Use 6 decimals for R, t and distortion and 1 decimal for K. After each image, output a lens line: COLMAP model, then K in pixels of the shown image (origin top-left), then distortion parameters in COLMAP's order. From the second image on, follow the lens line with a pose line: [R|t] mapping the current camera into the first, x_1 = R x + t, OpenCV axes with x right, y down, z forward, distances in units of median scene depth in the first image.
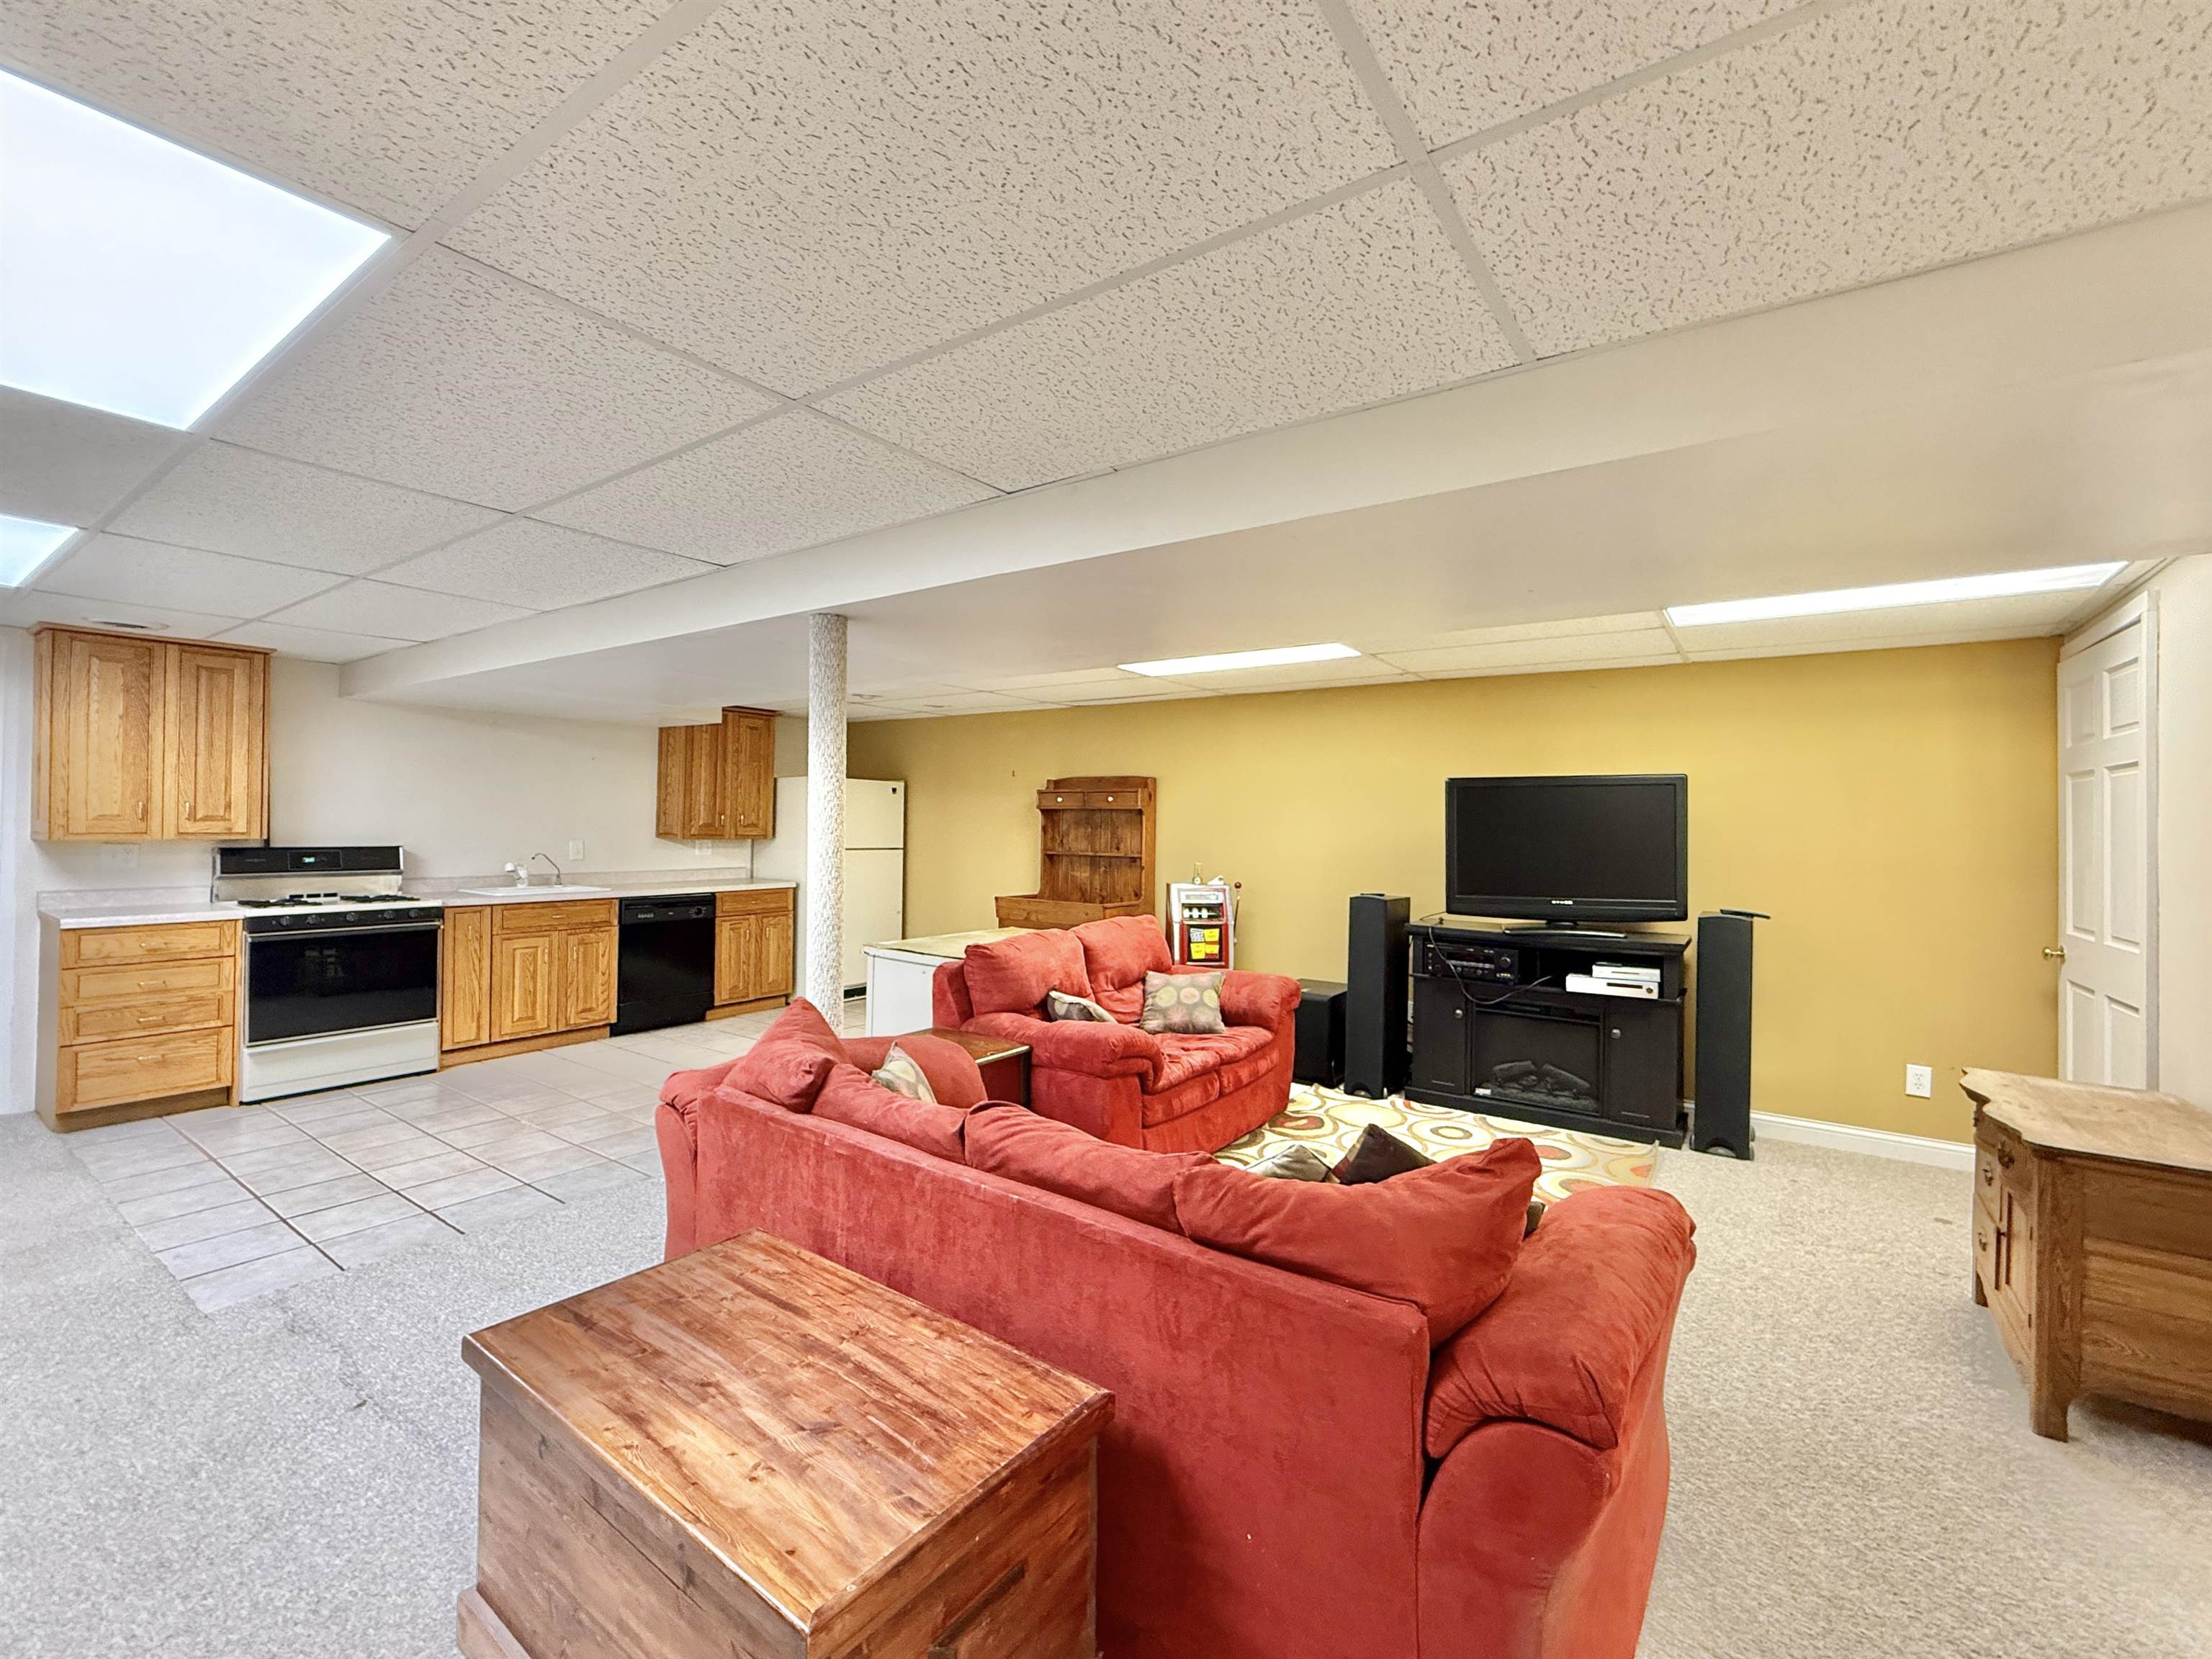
lens RADIAL K [[916.5, 0, 1107.1], [0, 916.5, 823.6], [0, 0, 1]] dist [-0.002526, 0.000375]
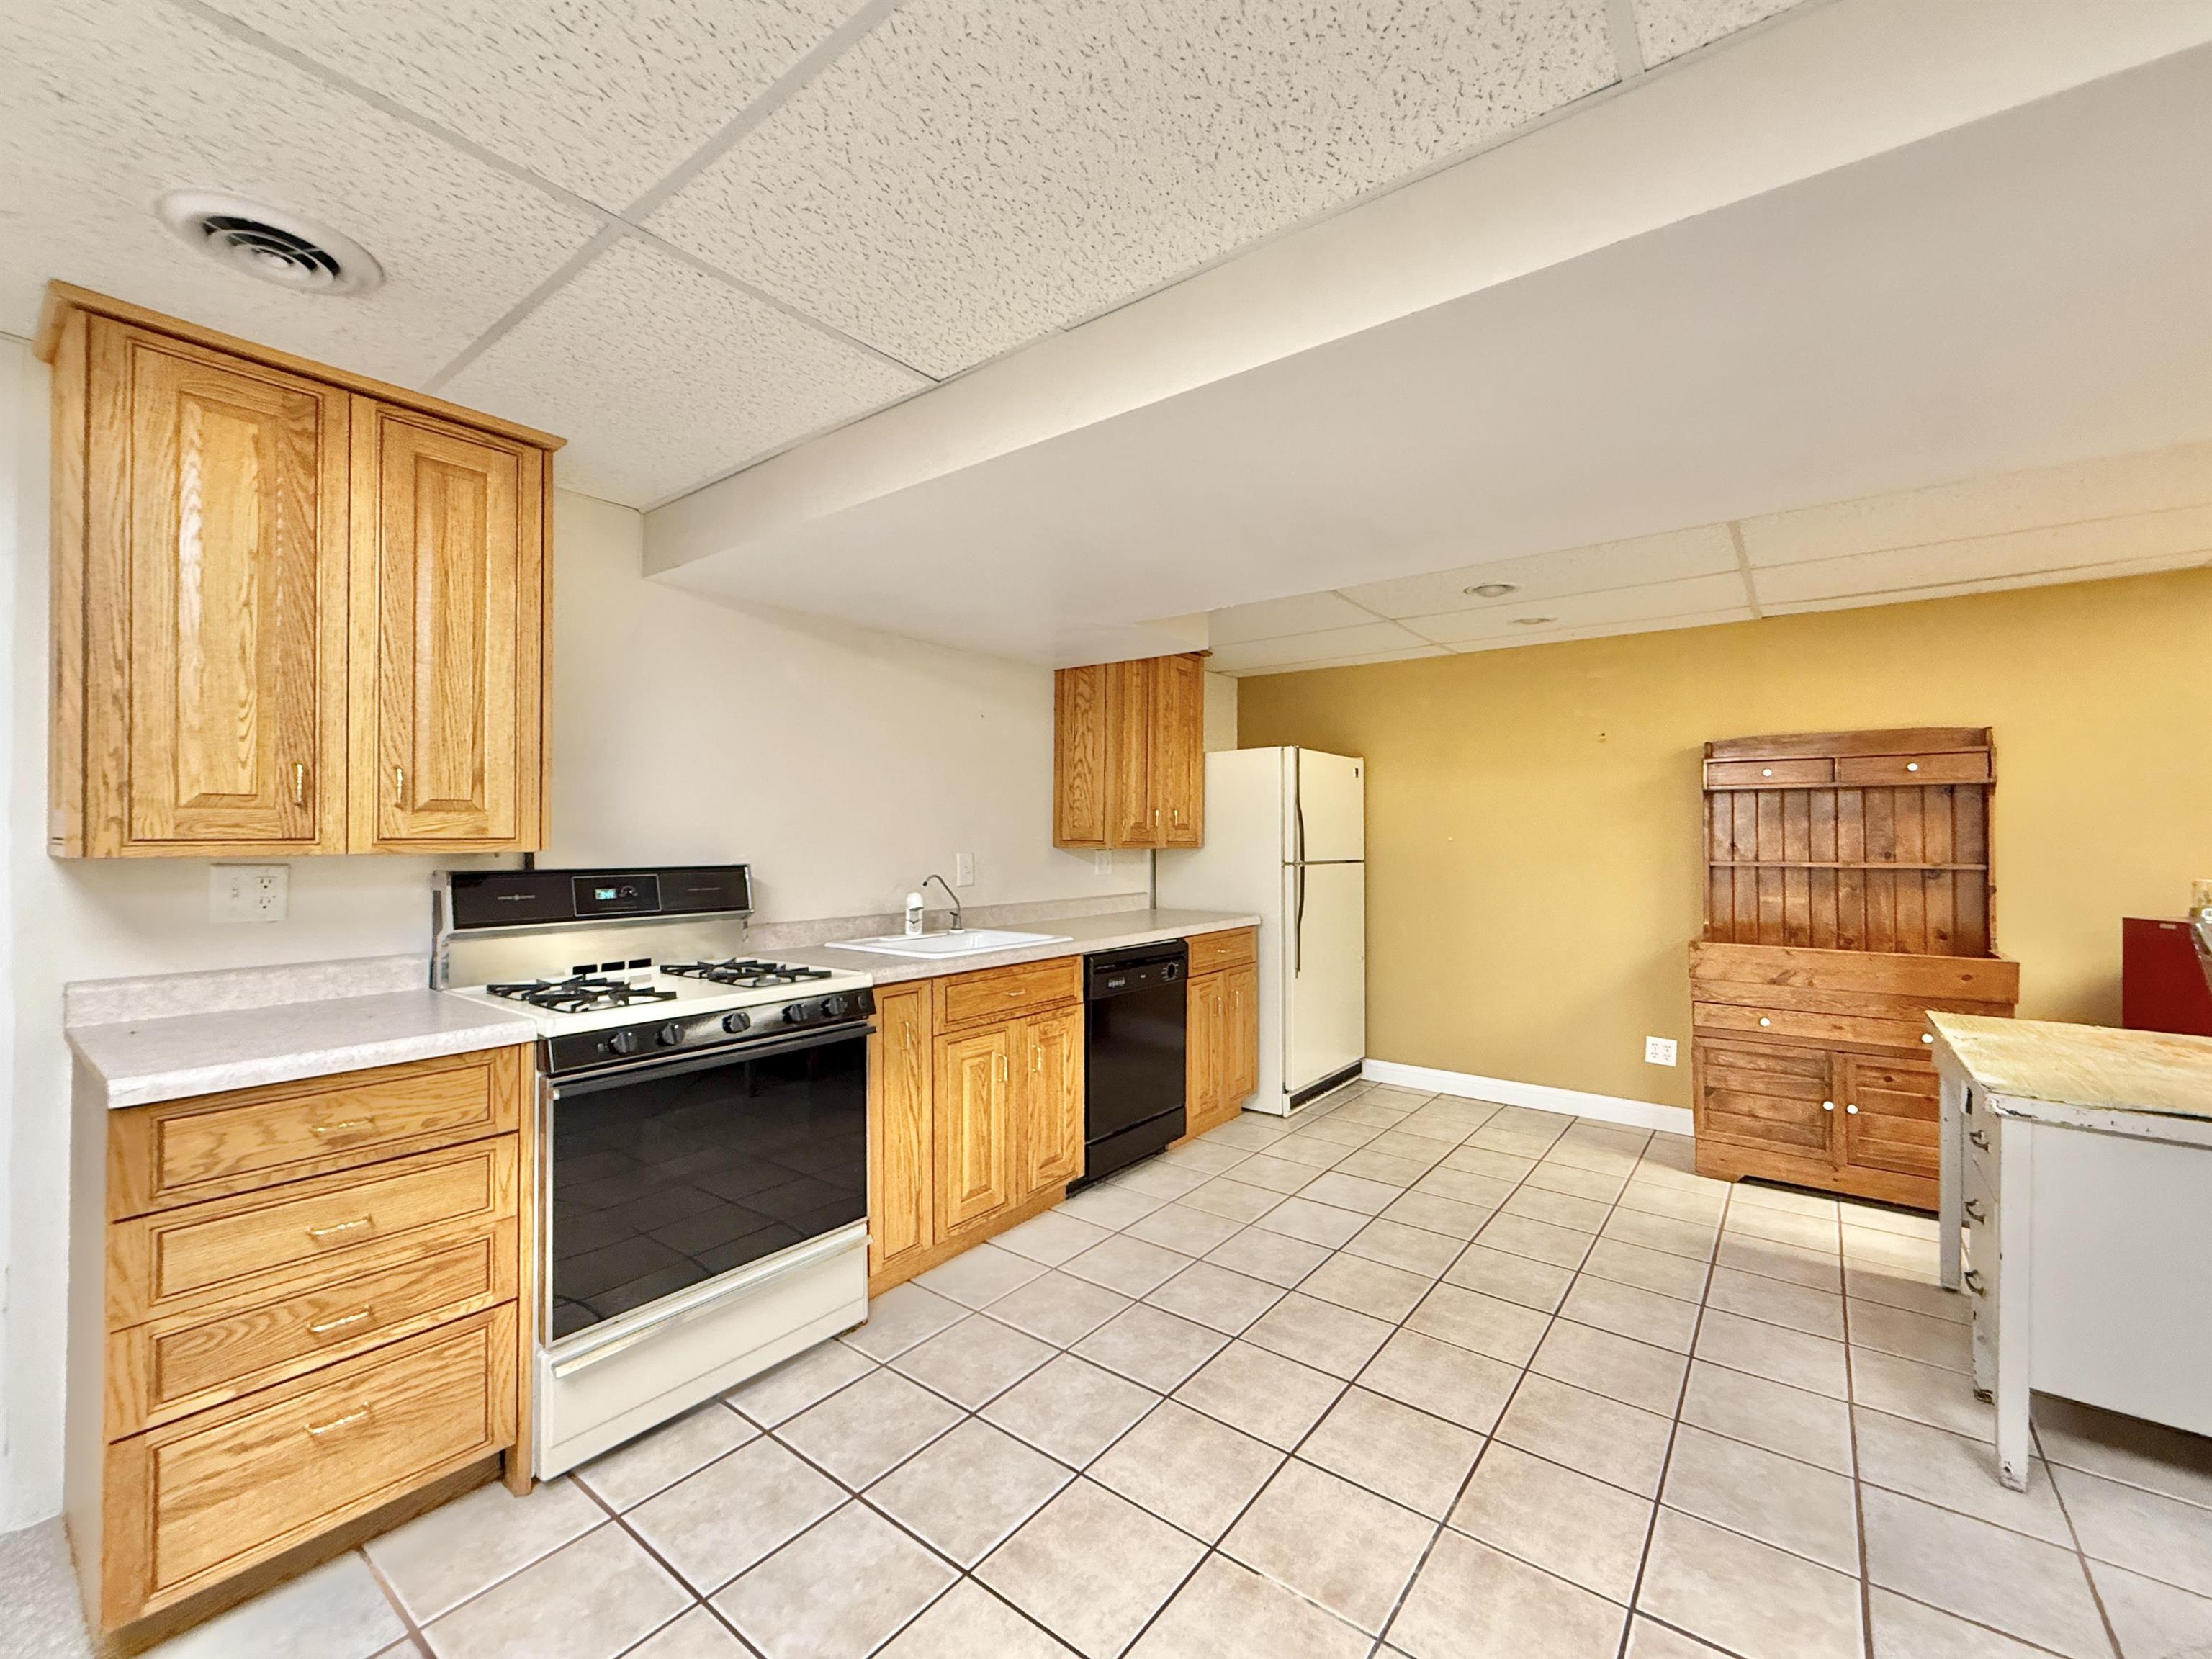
lens RADIAL K [[916.5, 0, 1107.7], [0, 916.5, 833.8], [0, 0, 1]] dist [-0.002526, 0.000375]
pose [[0.998874, -0.013637, -0.045430, -0.634522], [0.013465, 0.999901, -0.004089, 0.013750], [0.045482, 0.003473, 0.998959, 0.568426]]
